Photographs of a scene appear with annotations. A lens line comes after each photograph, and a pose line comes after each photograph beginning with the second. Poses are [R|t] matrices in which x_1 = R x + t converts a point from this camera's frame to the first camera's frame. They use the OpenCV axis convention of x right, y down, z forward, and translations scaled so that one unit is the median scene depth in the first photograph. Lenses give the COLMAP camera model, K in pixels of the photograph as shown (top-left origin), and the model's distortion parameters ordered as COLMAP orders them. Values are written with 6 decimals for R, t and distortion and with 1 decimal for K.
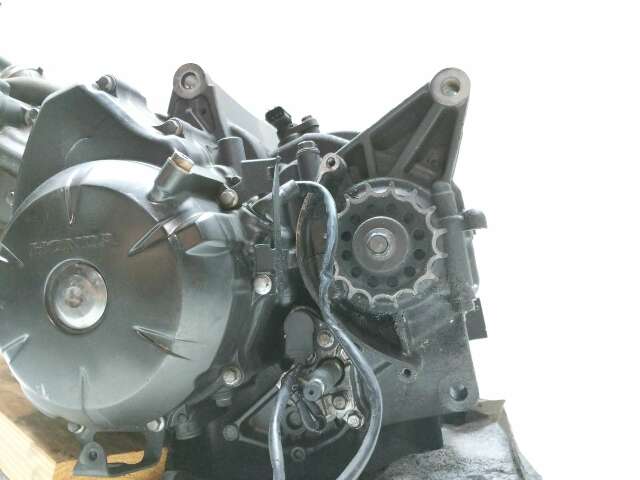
lens RADIAL K [[533.3, 0, 320.7], [0, 533.3, 240.3], [0, 0, 1]] dist [0.034687, -0.108368]
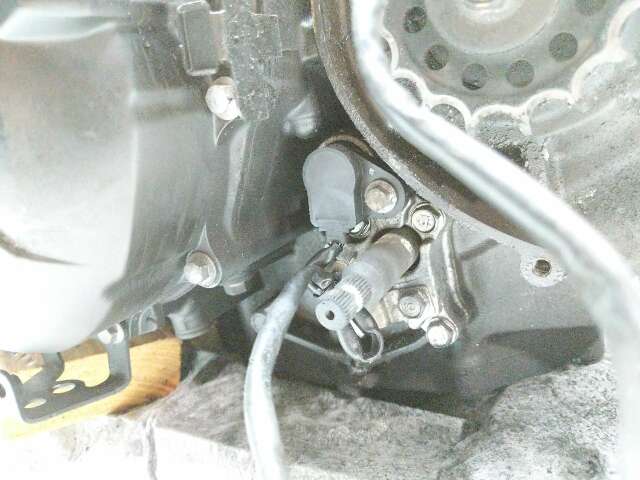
lens RADIAL K [[533.3, 0, 320.7], [0, 533.3, 240.6], [0, 0, 1]] dist [0.034687, -0.108368]
pose [[0.965761, 0.012538, -0.259129, 0.088466], [0.078387, 0.938045, 0.337531, 0.043187], [0.247307, -0.346287, 0.904945, 0.495608]]
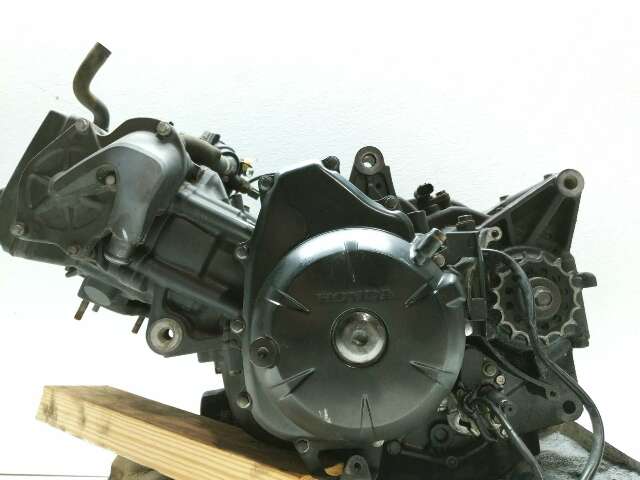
lens RADIAL K [[533.3, 0, 313.3], [0, 533.3, 242.9], [0, 0, 1]] dist [0.034687, -0.108368]
pose [[0.974978, 0.040114, 0.218651, -0.708805], [-0.029180, 0.998168, -0.053011, -0.041316], [-0.220376, 0.045305, 0.974362, -0.188248]]
